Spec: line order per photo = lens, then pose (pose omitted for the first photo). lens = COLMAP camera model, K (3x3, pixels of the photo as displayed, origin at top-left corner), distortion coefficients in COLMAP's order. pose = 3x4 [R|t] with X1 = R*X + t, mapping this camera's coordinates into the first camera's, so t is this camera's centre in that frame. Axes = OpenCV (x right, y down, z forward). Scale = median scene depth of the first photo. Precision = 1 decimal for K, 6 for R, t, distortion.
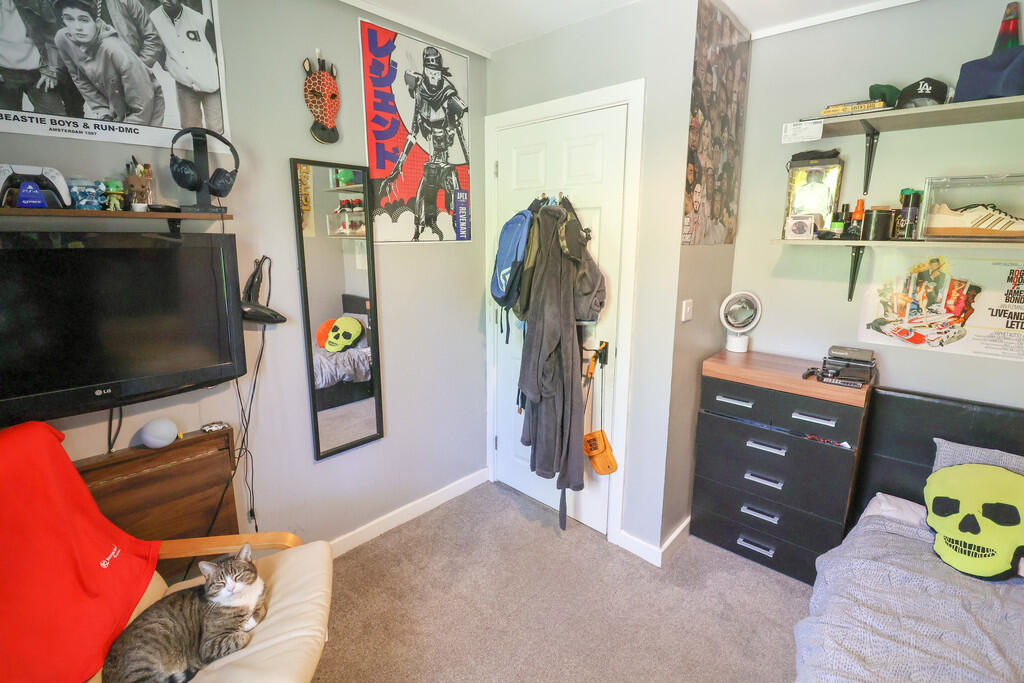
lens RADIAL K [[472.9, 0, 510.6], [0, 472.9, 326.5], [0, 0, 1]] dist [0.001605, -0.012769]
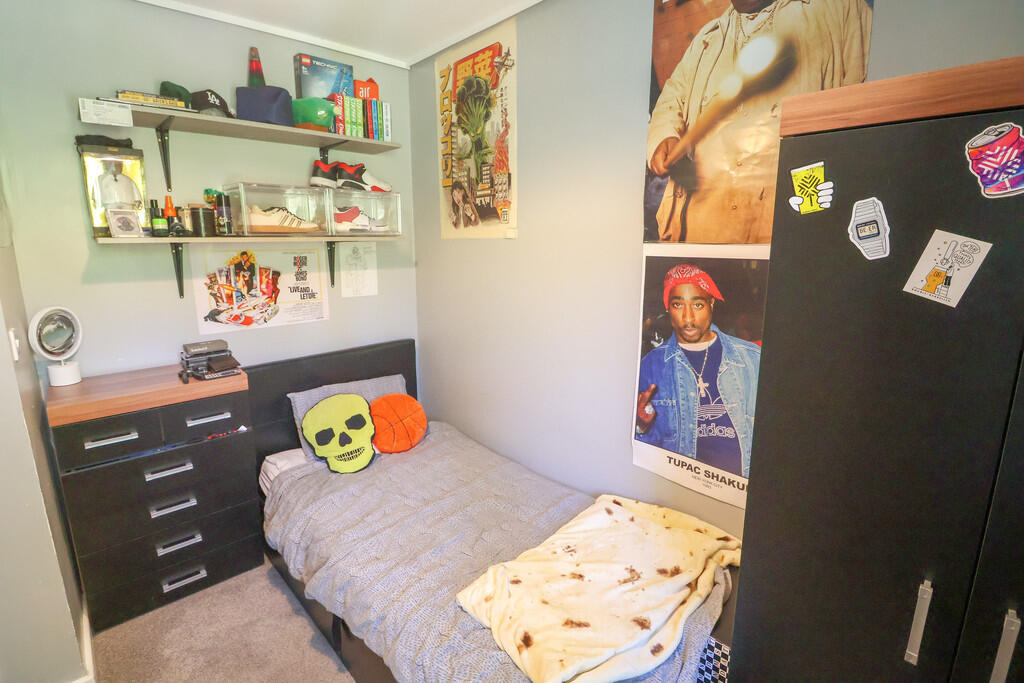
lens RADIAL K [[472.9, 0, 510.6], [0, 472.9, 326.5], [0, 0, 1]] dist [0.001605, -0.012769]
pose [[0.091010, -0.194342, 0.976703, -0.225907], [0.188734, 0.966364, 0.174699, -0.042885], [-0.977802, 0.168437, 0.124628, 0.225213]]
